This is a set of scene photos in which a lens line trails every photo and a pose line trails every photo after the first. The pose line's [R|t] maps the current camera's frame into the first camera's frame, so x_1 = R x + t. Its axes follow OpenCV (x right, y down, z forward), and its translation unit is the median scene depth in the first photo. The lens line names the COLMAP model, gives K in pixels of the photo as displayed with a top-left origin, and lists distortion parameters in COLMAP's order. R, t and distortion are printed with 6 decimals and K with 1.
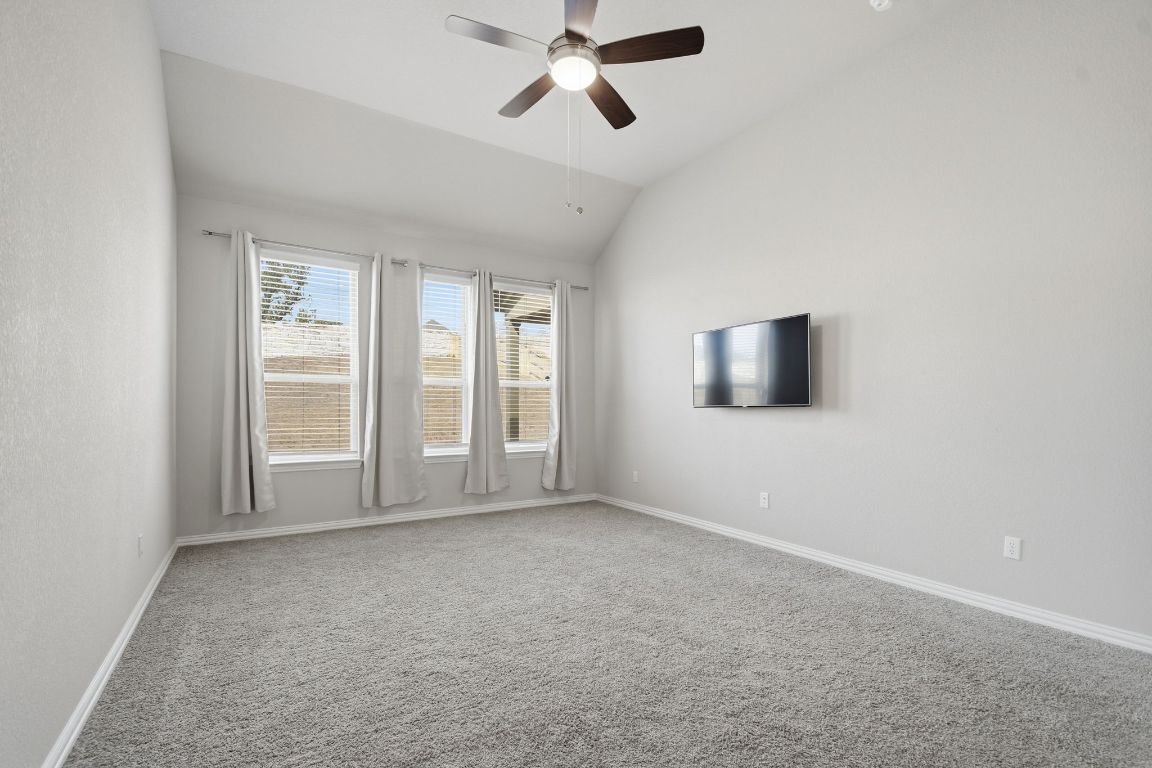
lens RADIAL K [[521.8, 0, 581.4], [0, 521.8, 406.4], [0, 0, 1]] dist [-0.000944, -0.000191]
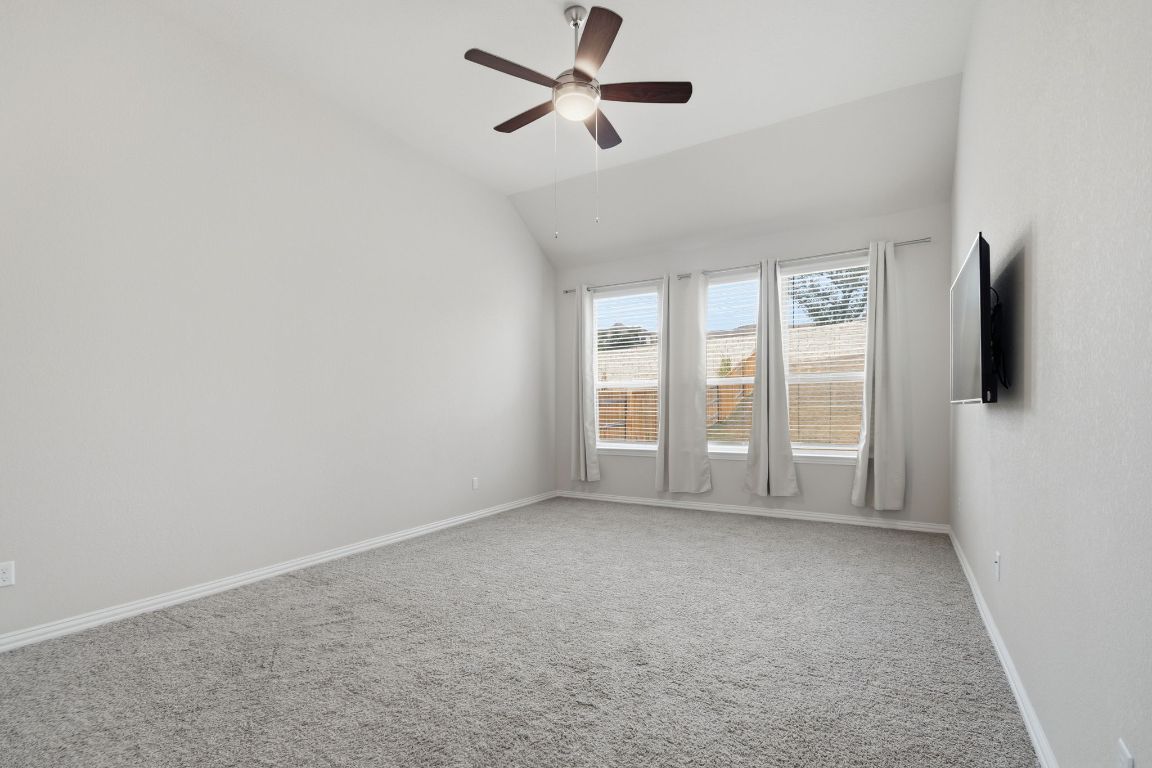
lens RADIAL K [[523.4, 0, 576.1], [0, 523.4, 425.4], [0, 0, 1]] dist [-0.001136, -0.000118]
pose [[0.446117, 0.026225, -0.894590, 0.549243], [0.013700, 0.999253, 0.036125, -0.001405], [0.894870, -0.028372, 0.445425, 0.285313]]
